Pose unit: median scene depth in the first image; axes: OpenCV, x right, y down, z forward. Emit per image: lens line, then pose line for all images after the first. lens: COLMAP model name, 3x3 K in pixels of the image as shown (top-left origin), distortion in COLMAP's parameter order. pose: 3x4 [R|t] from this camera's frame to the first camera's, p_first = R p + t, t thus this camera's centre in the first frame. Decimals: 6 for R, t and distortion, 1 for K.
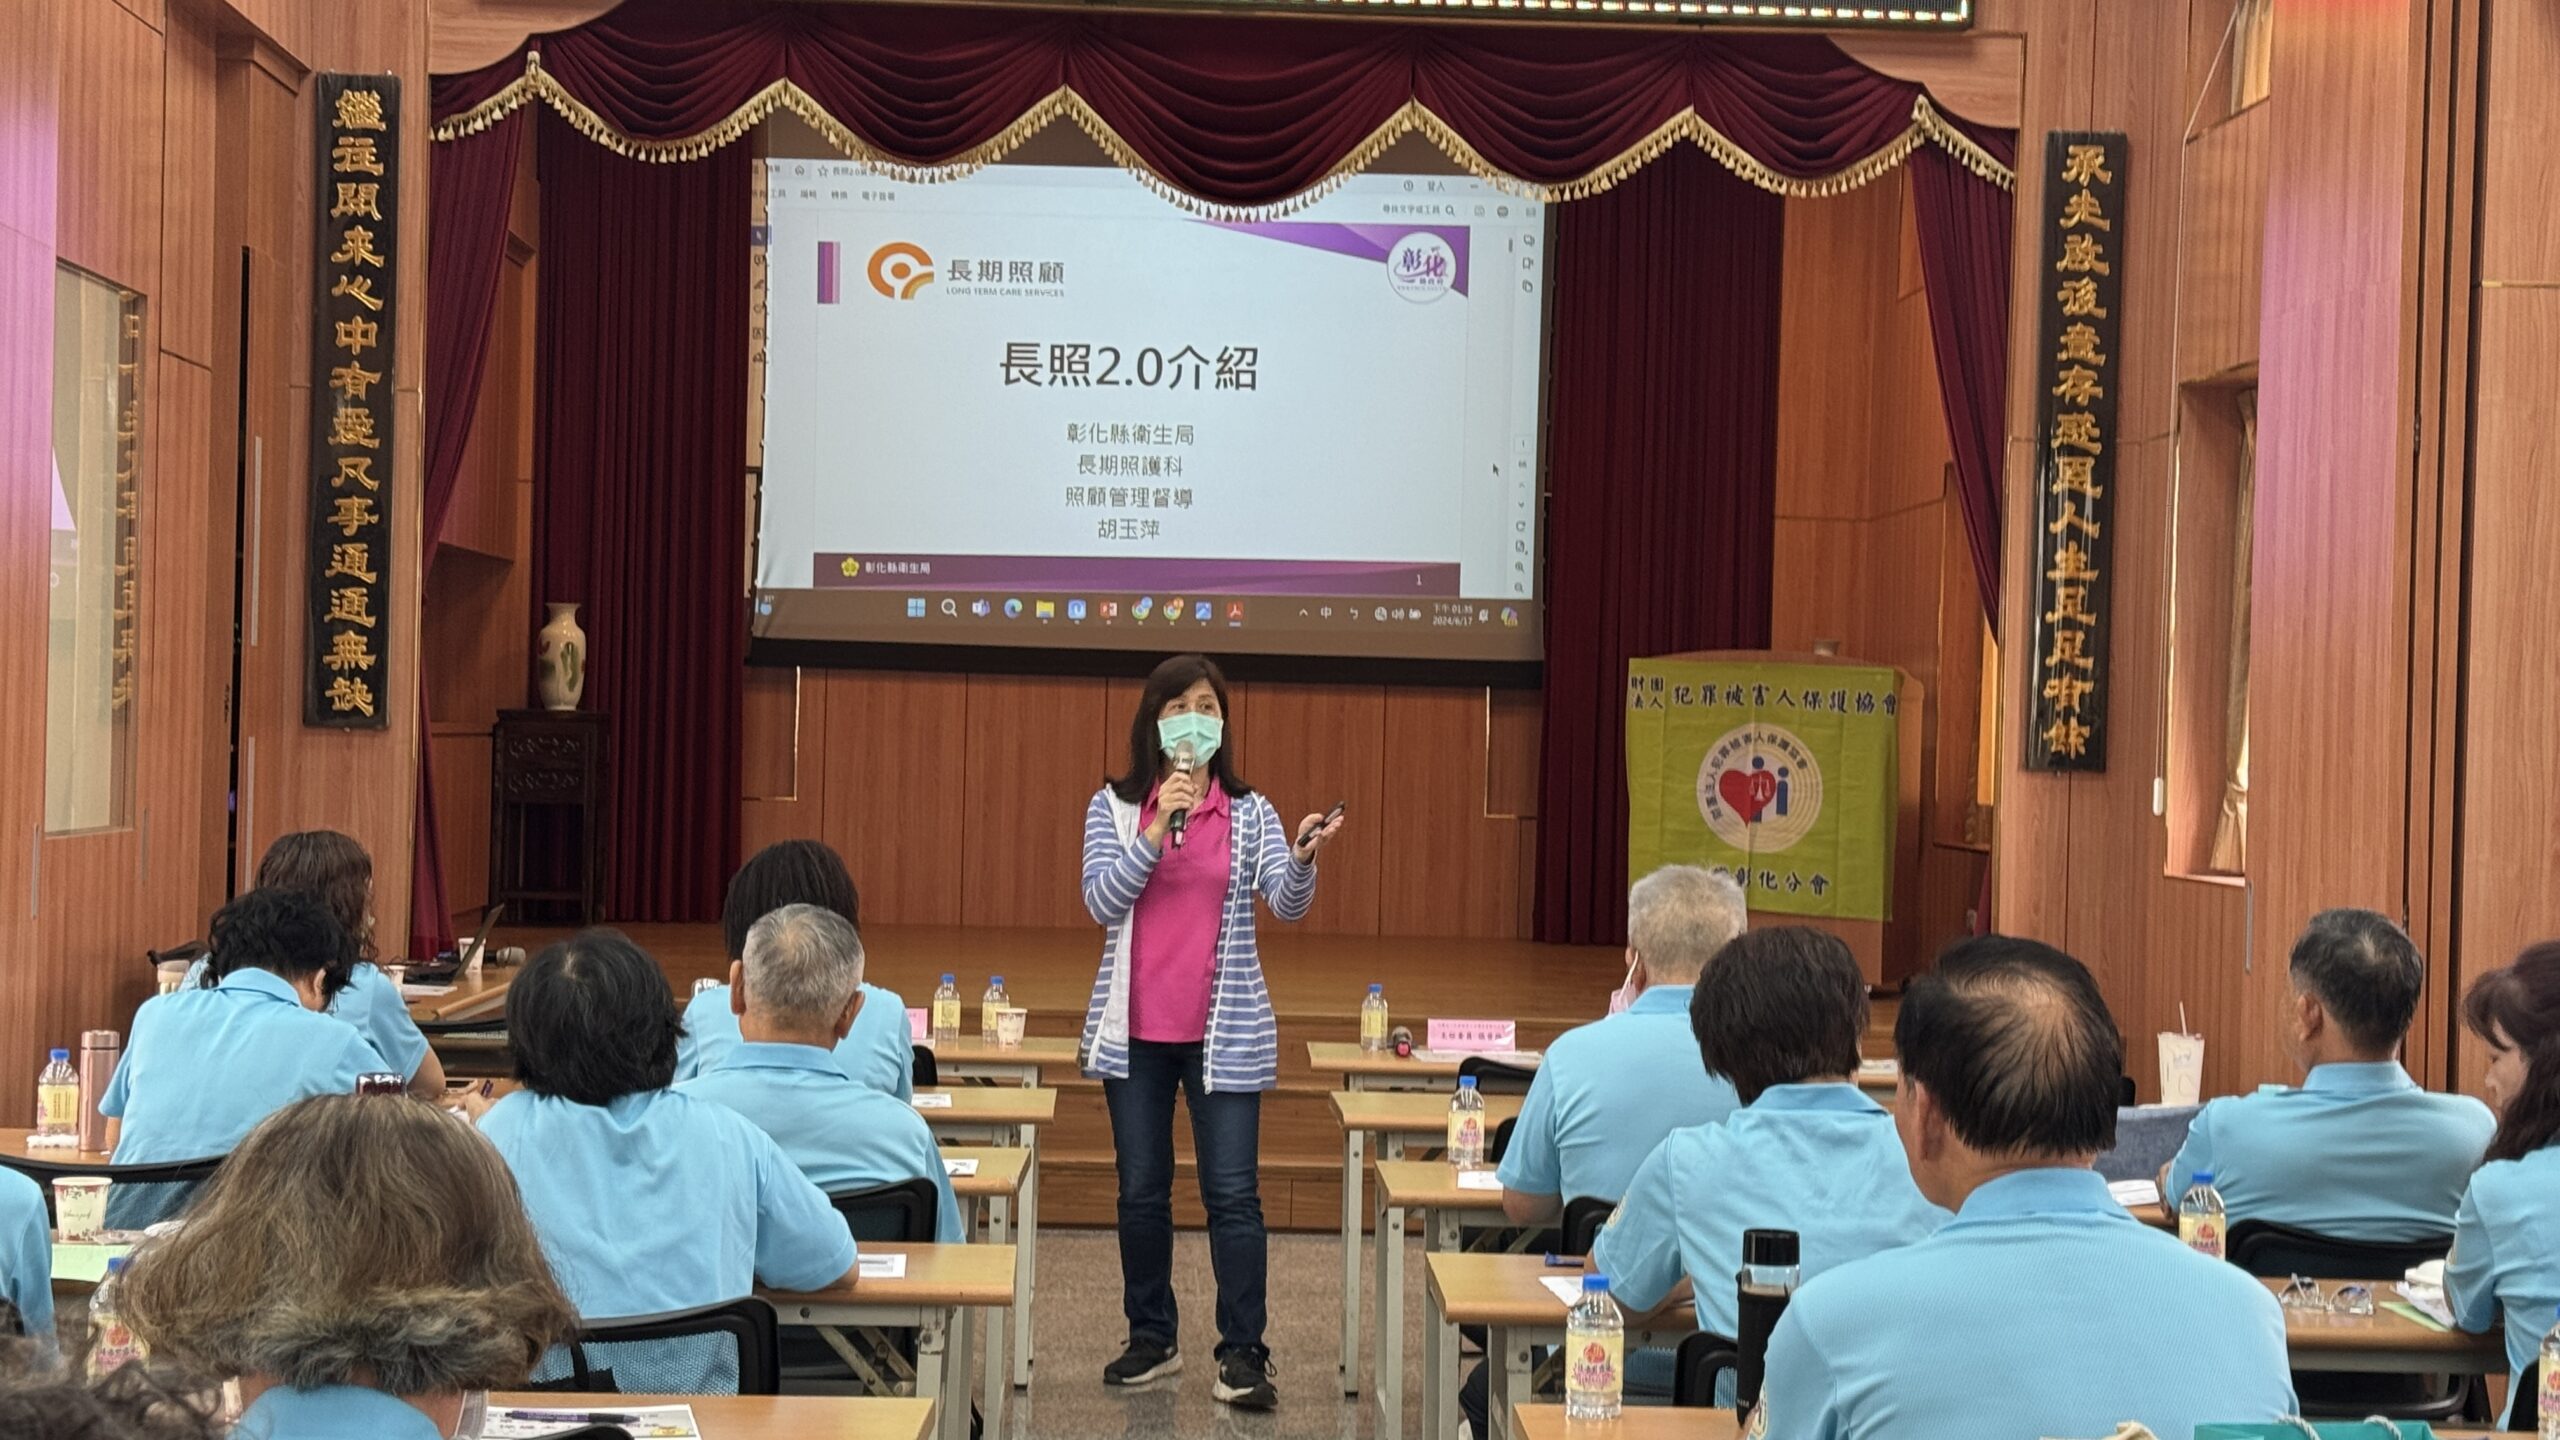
lens RADIAL K [[4475.5, 0, 1315.9], [0, 4475.5, 721.8], [0, 0, 1]] dist [0.234868, -0.980854]
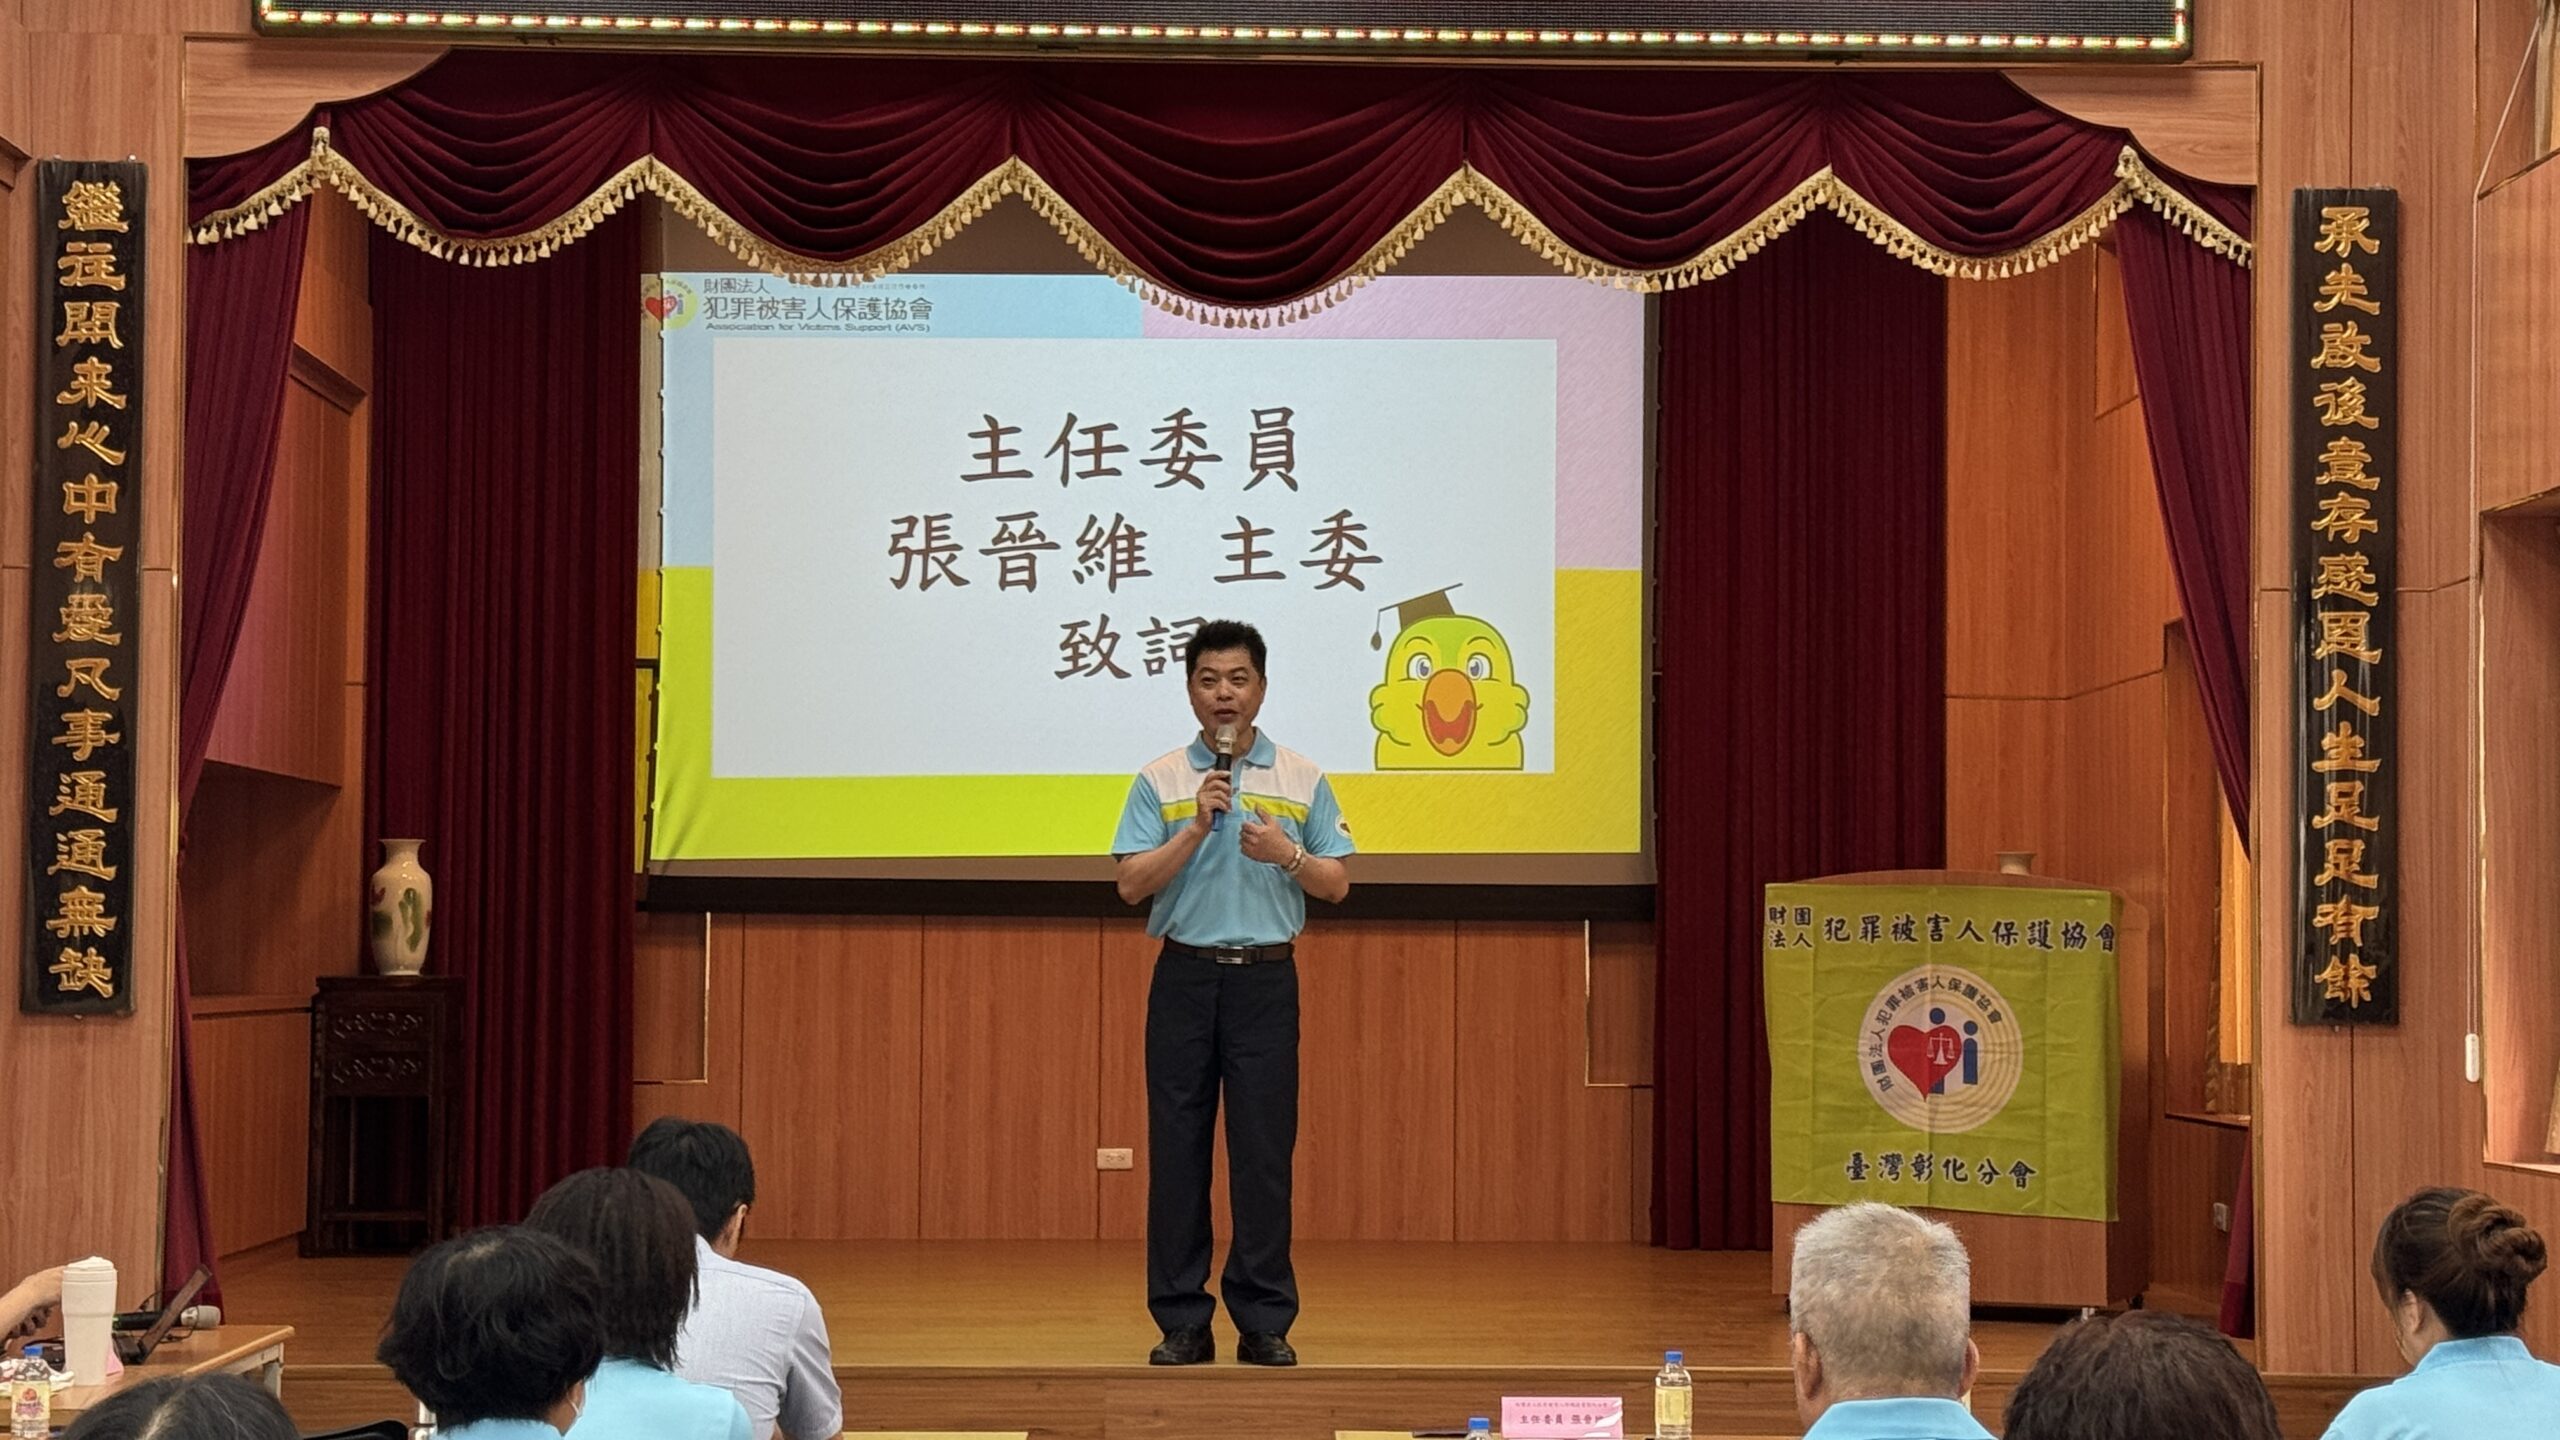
lens RADIAL K [[4741.7, 0, 1370.6], [0, 4741.7, 671.3], [0, 0, 1]] dist [0.159027, -0.063312]
pose [[0.999710, -0.020446, -0.012685, 0.013773], [0.019744, 0.998390, -0.053180, -0.008824], [0.013752, 0.052914, 0.998504, 0.191468]]
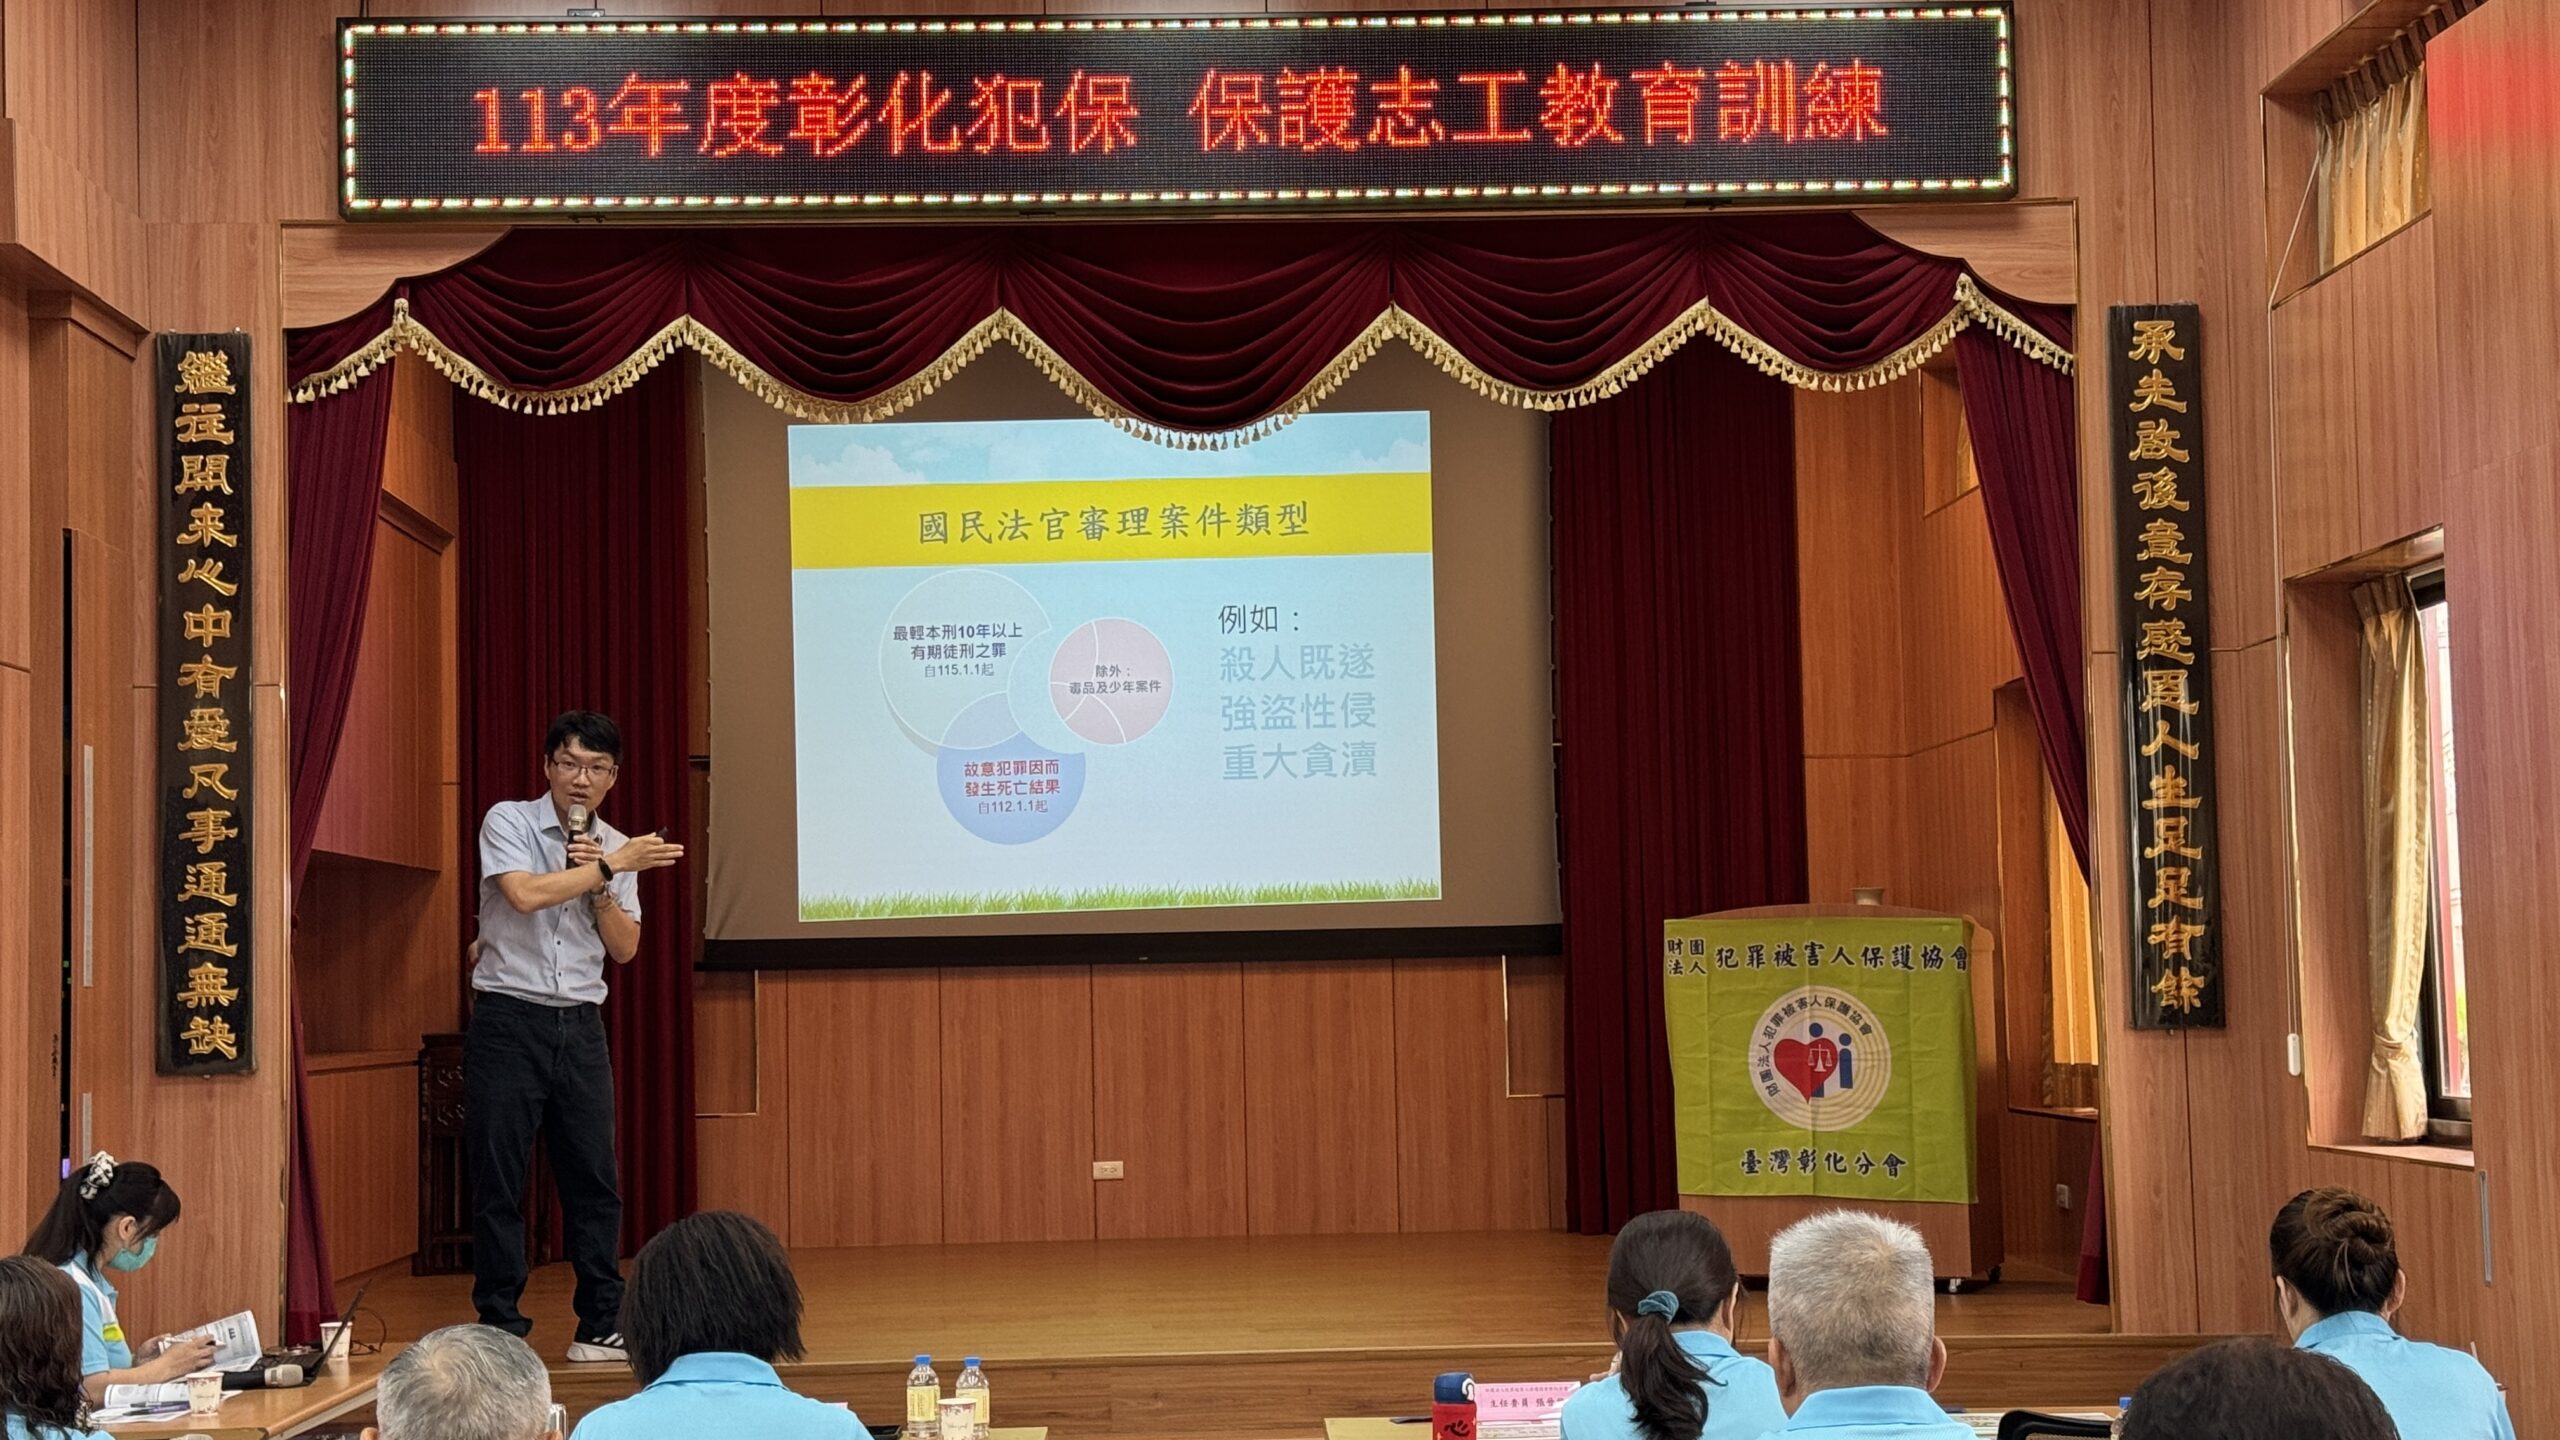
lens RADIAL K [[3629.1, 0, 1280.0], [0, 3629.1, 720.0], [0, 0, 1]] dist [0.128473, 0.052738]
pose [[0.998793, -0.048253, -0.009155, 0.001911], [0.047528, 0.996588, -0.067483, -0.008902], [0.012380, 0.066967, 0.997678, 0.286289]]
